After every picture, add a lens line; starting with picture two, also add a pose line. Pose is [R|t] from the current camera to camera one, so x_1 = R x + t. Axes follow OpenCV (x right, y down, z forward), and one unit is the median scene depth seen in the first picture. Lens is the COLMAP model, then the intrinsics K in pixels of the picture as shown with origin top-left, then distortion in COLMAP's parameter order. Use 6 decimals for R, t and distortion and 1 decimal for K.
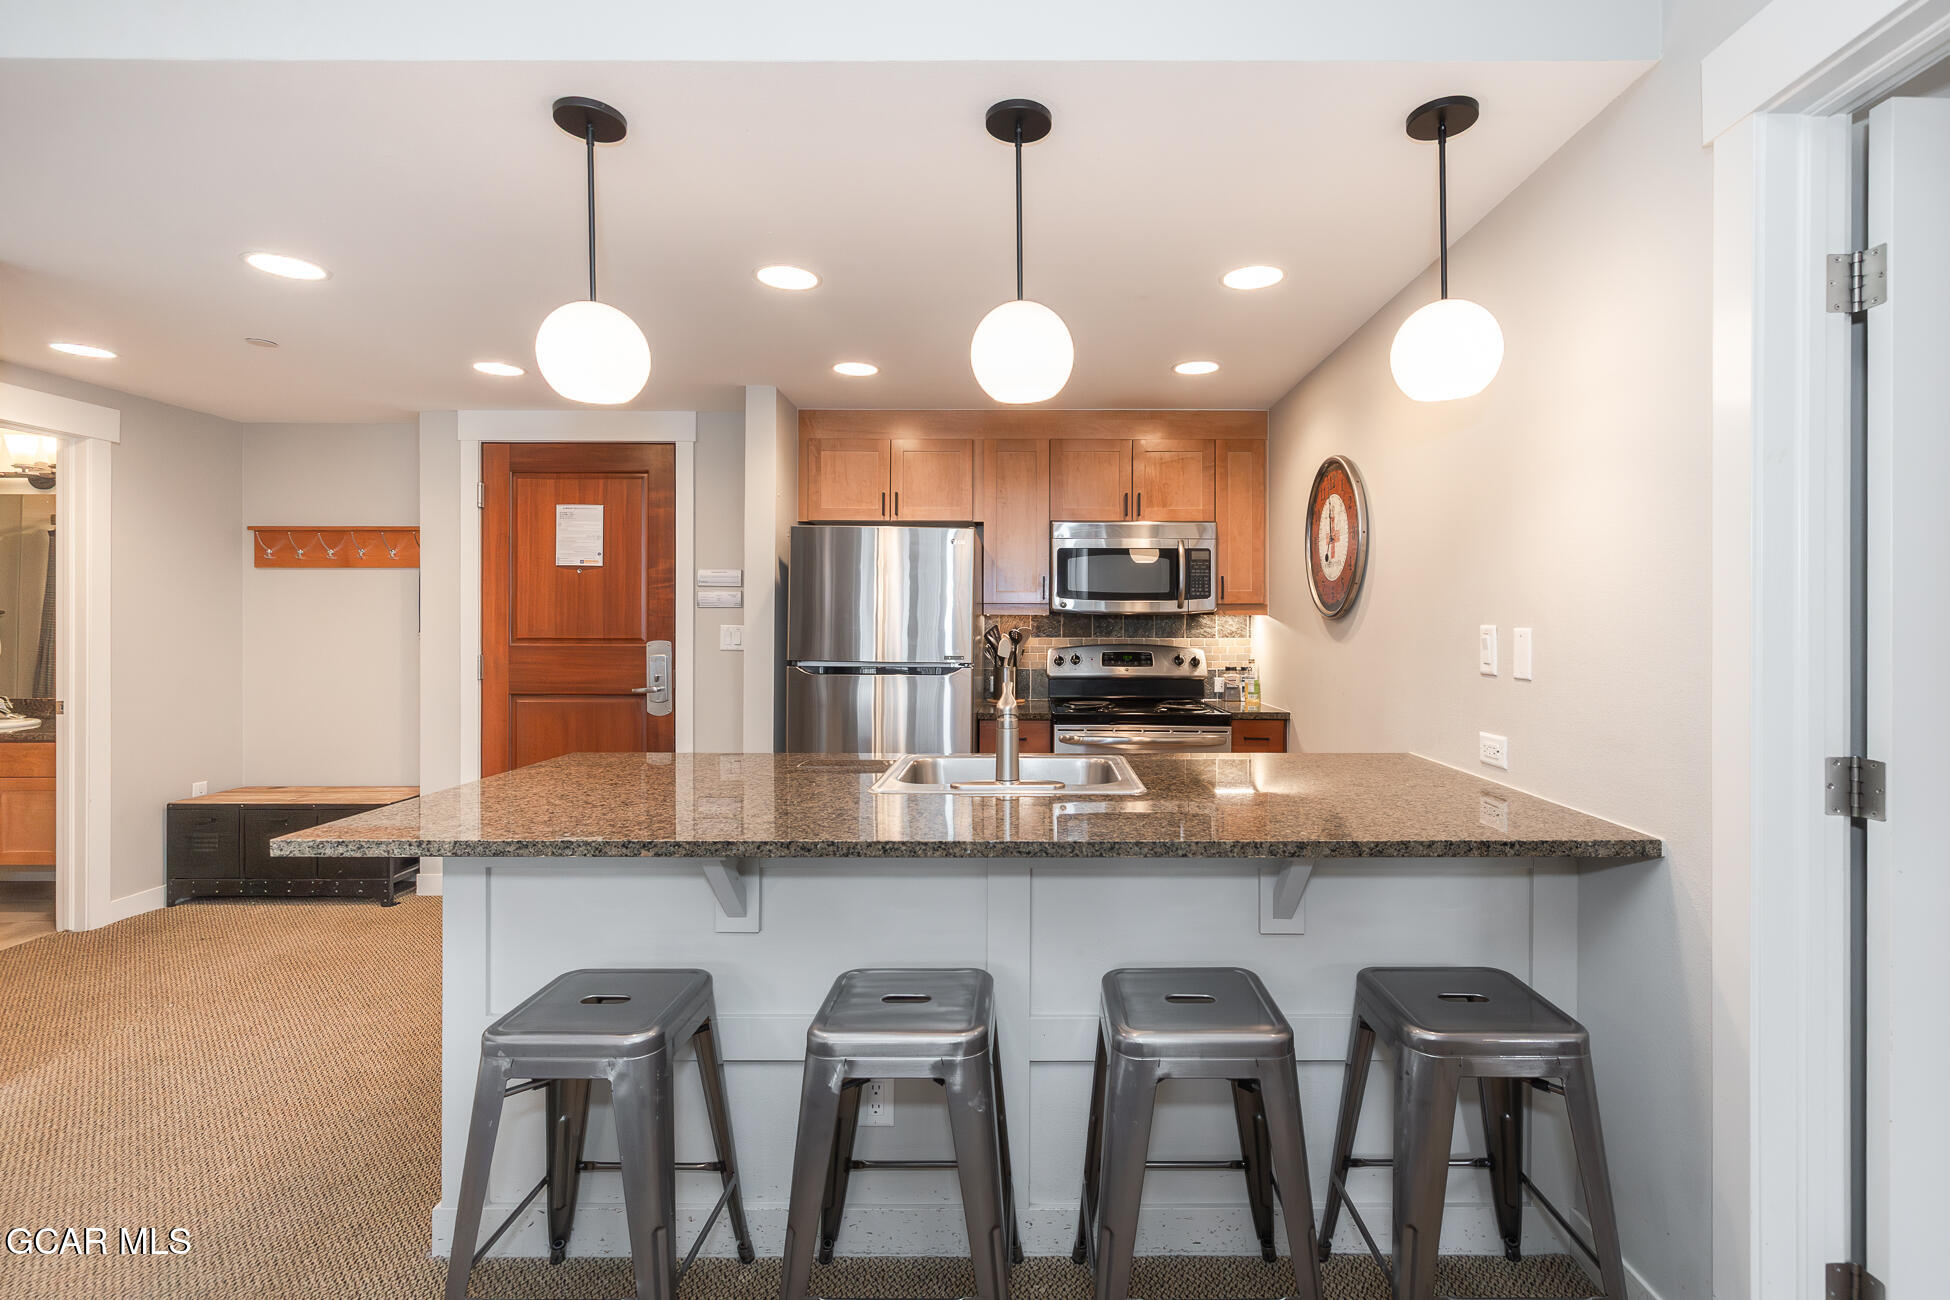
lens RADIAL K [[1004.8, 0, 921.7], [0, 1004.8, 620.3], [0, 0, 1]] dist [-0.001444, -0.000173]
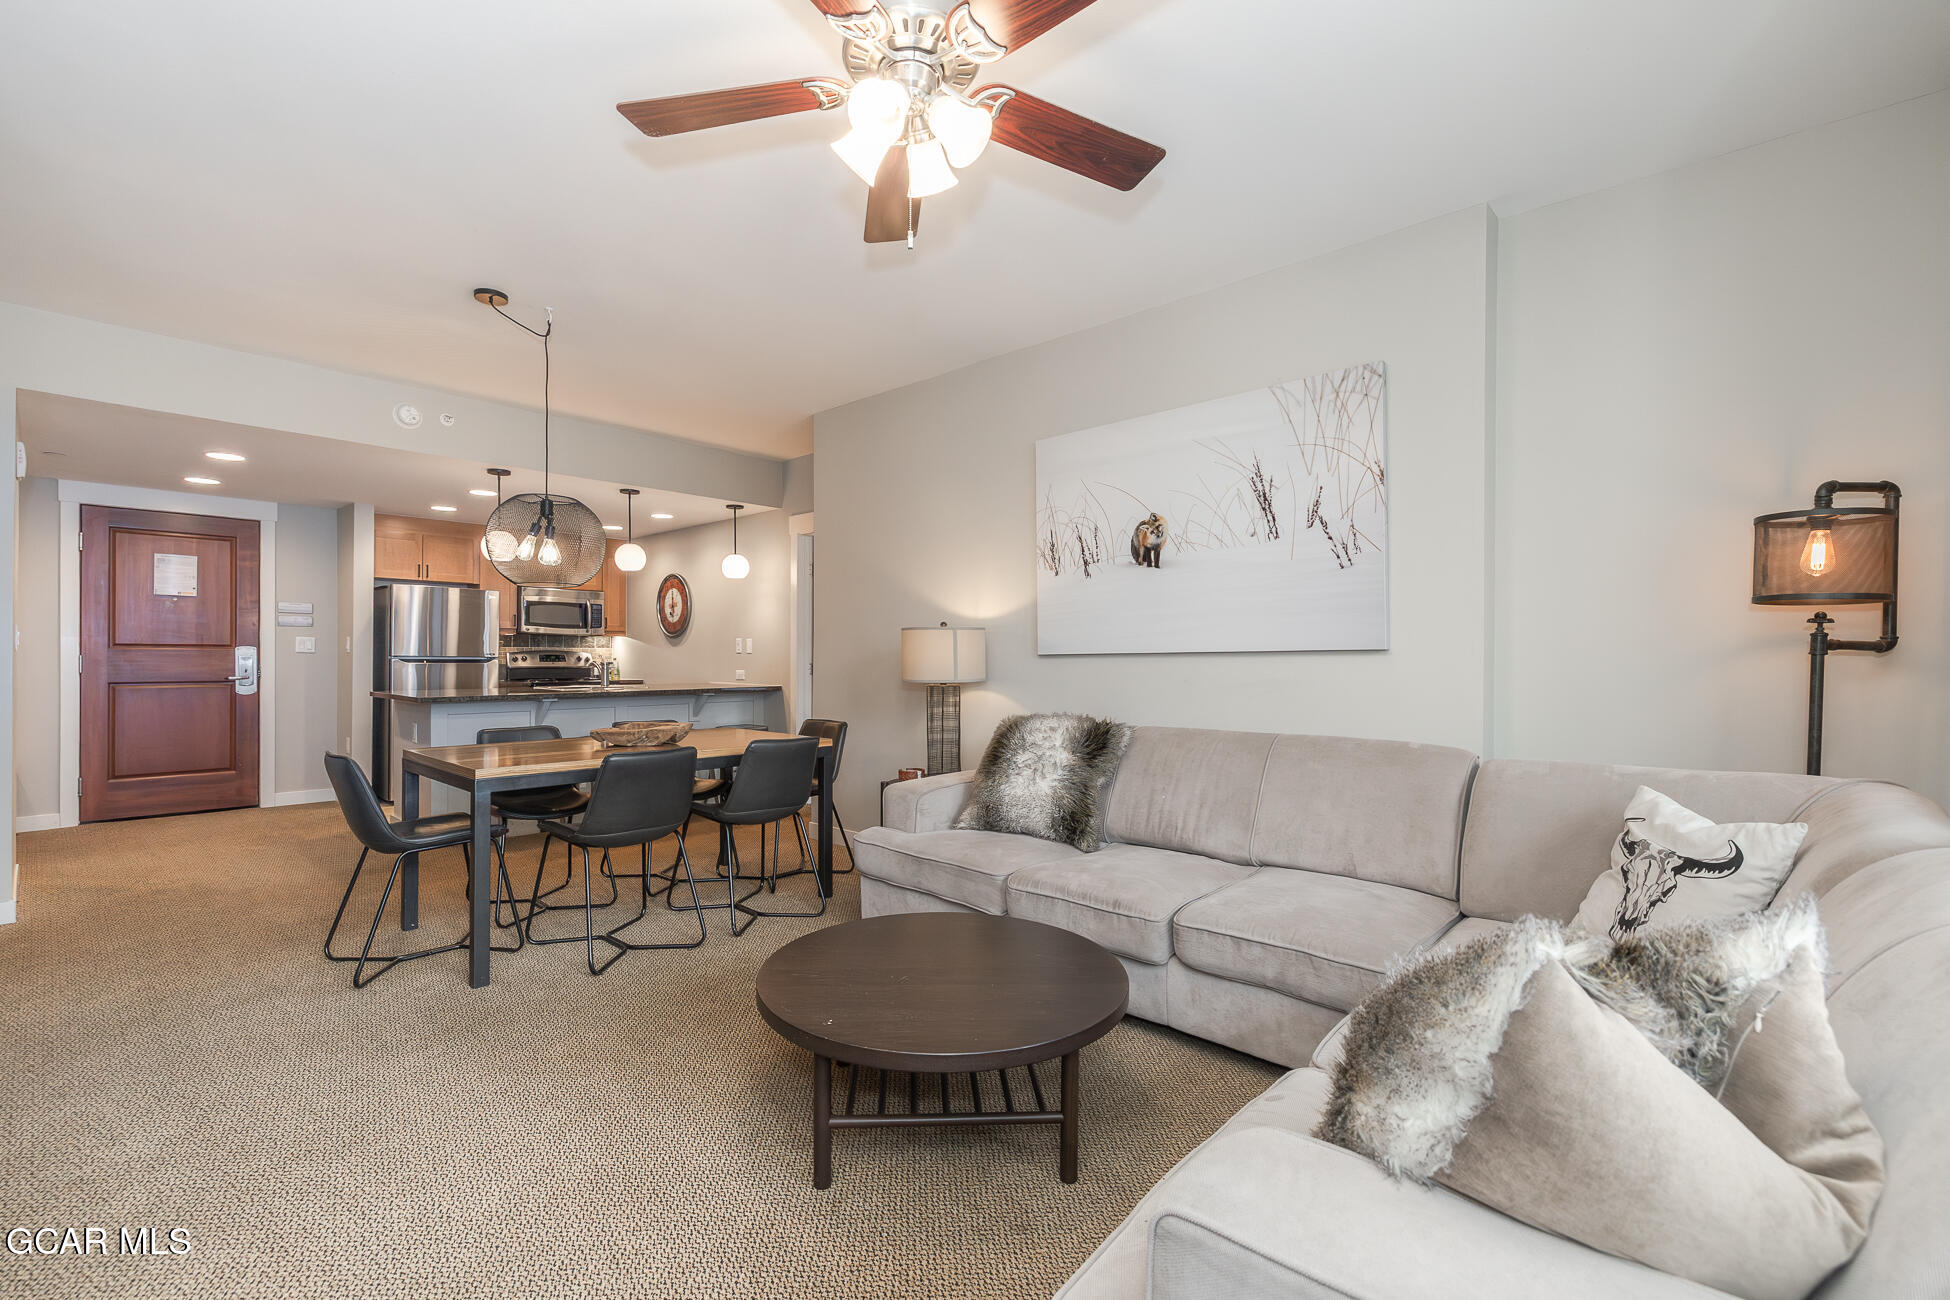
lens RADIAL K [[840.1, 0, 970.4], [0, 840.1, 649.6], [0, 0, 1]] dist [-0.002292, 0.001106]
pose [[0.646419, 0.003644, 0.762974, -0.526735], [-0.004942, 0.999988, -0.000590, 0.019372], [-0.762967, -0.003389, 0.646429, -0.689435]]
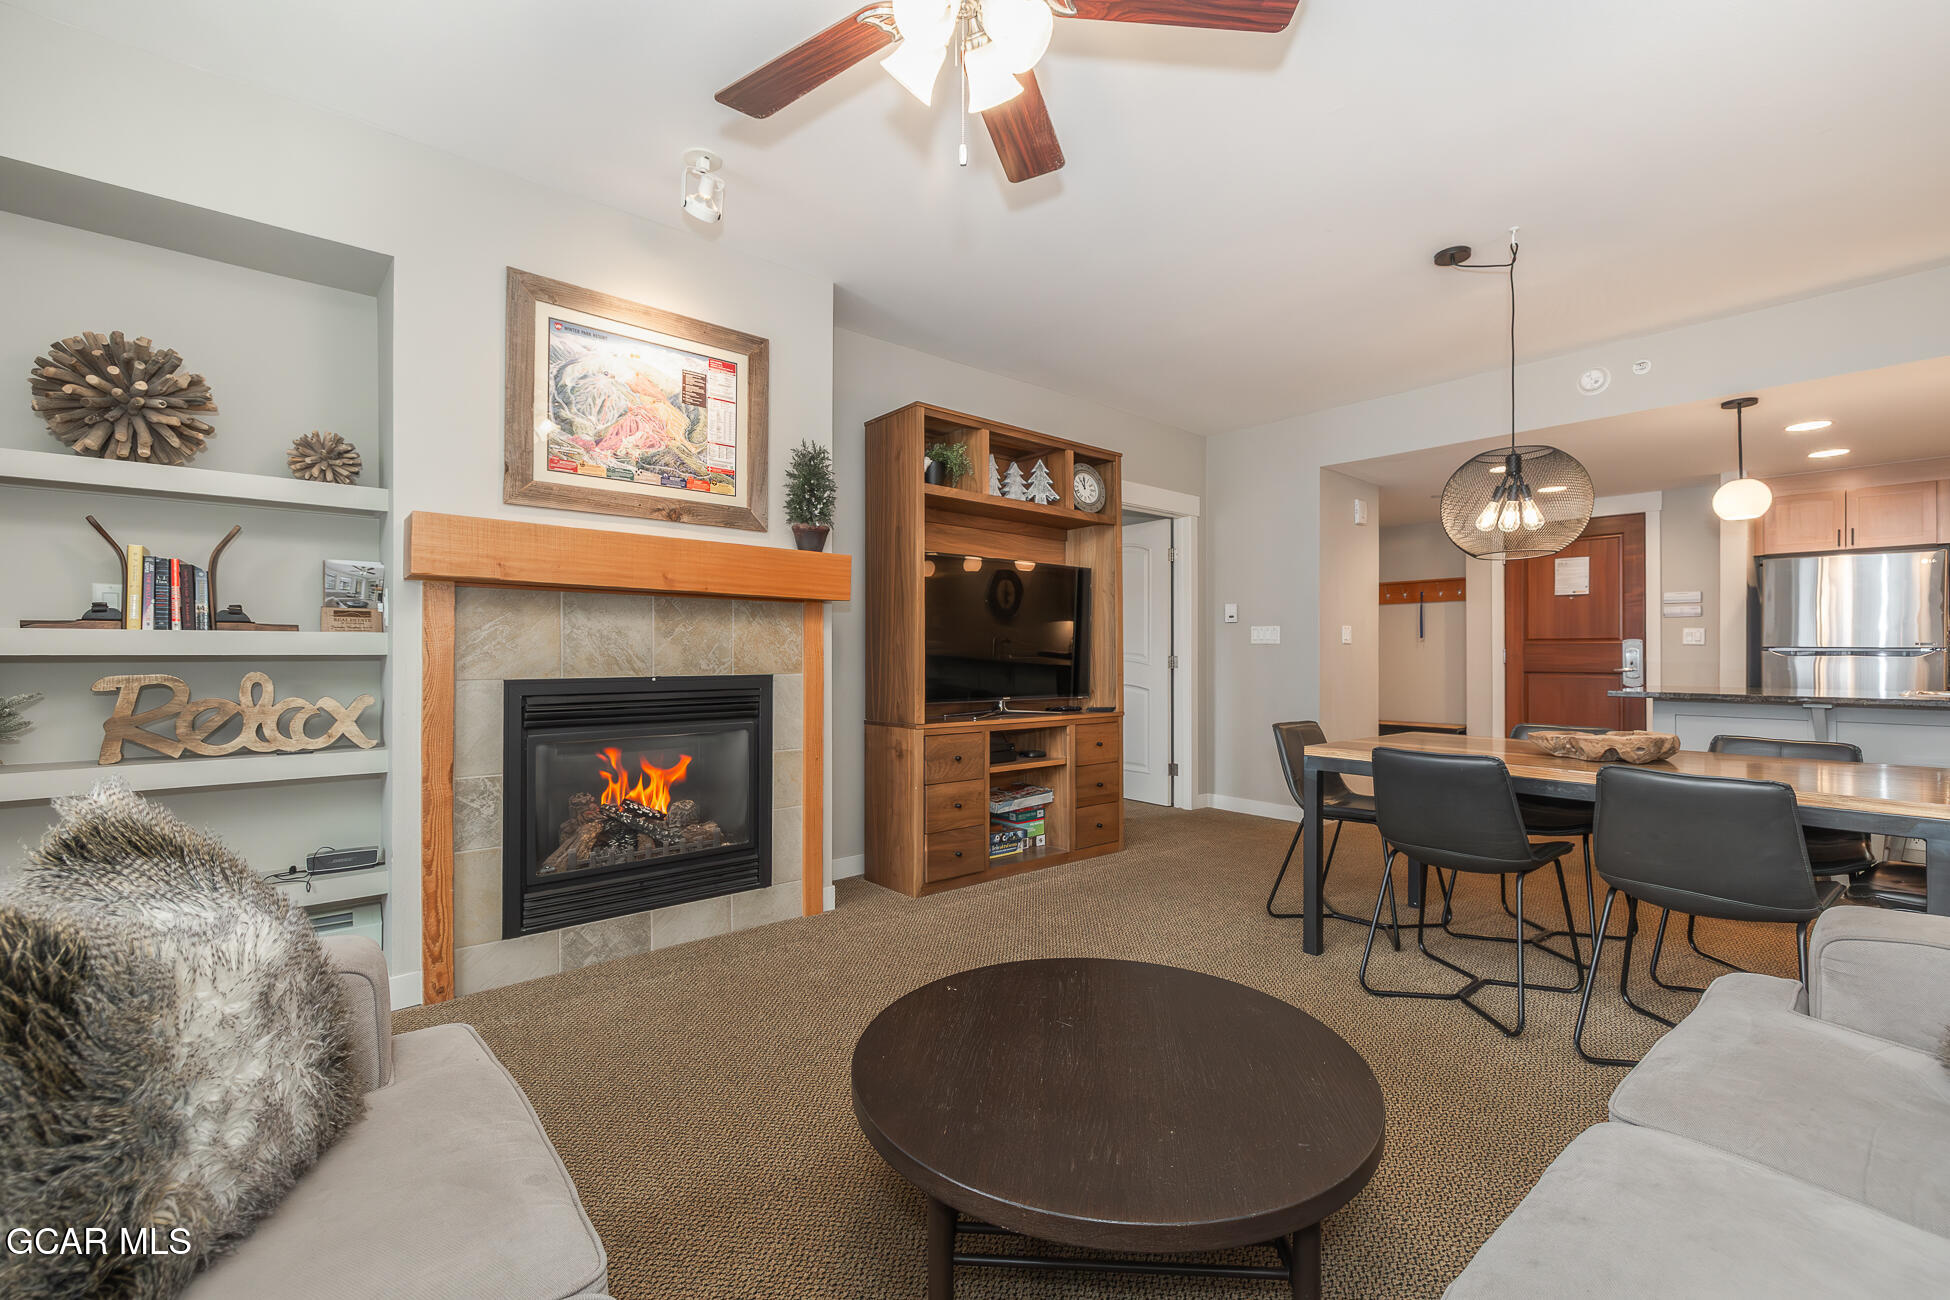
lens RADIAL K [[840.1, 0, 975.5], [0, 840.1, 645.7], [0, 0, 1]] dist [-0.002292, 0.001106]
pose [[0.650695, -0.005830, -0.759317, 0.066434], [0.001913, 0.999980, -0.006038, 0.035870], [0.759337, 0.002476, 0.650693, -0.633742]]
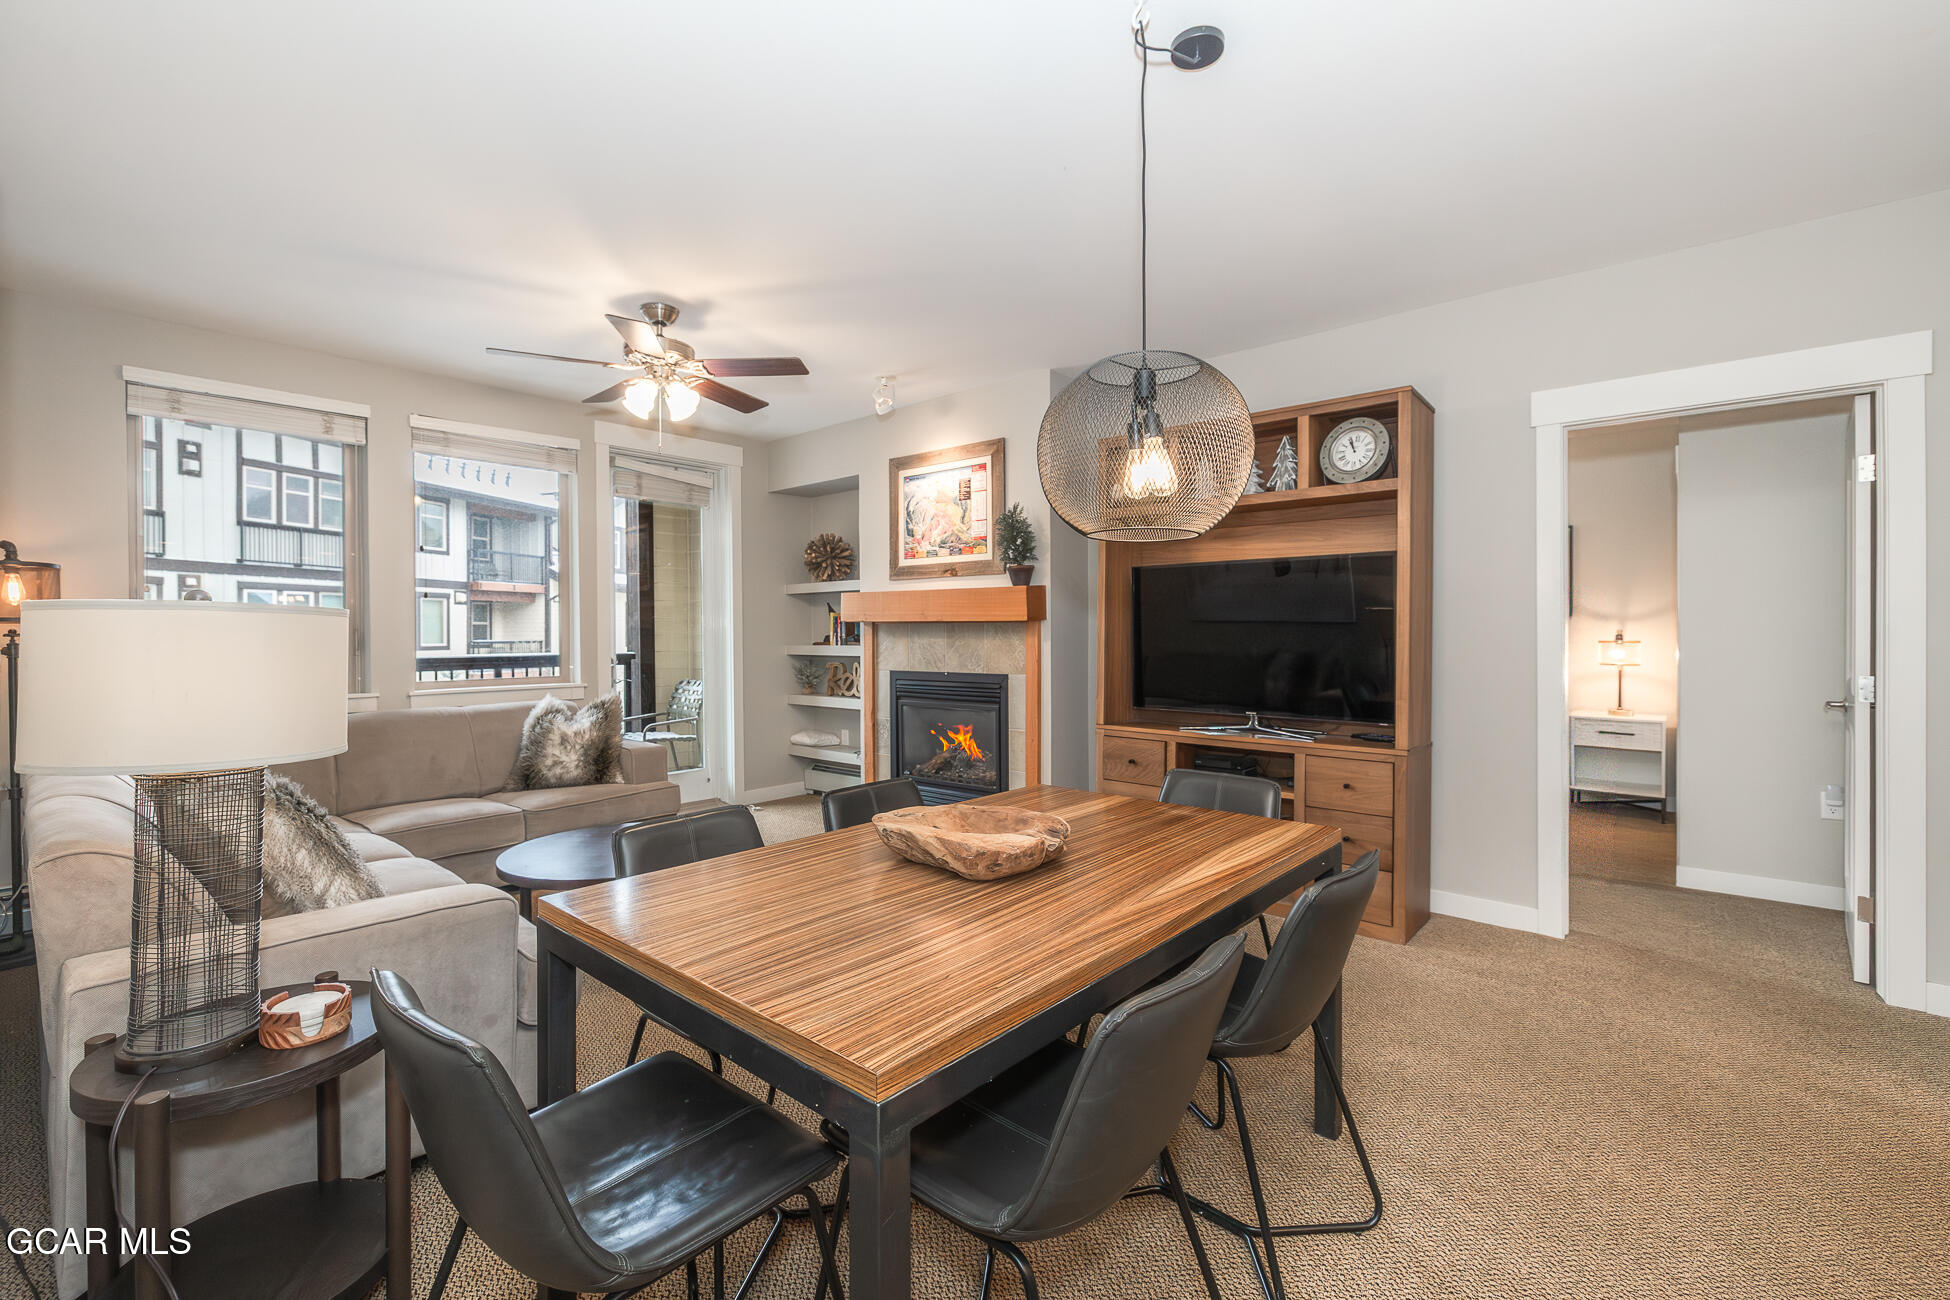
lens RADIAL K [[840.1, 0, 957.9], [0, 840.1, 639.2], [0, 0, 1]] dist [-0.002292, 0.001106]
pose [[-0.667657, 0.004244, -0.744457, 0.198698], [0.005404, 0.999985, 0.000853, 0.013223], [0.744449, -0.003454, -0.667670, 0.304958]]
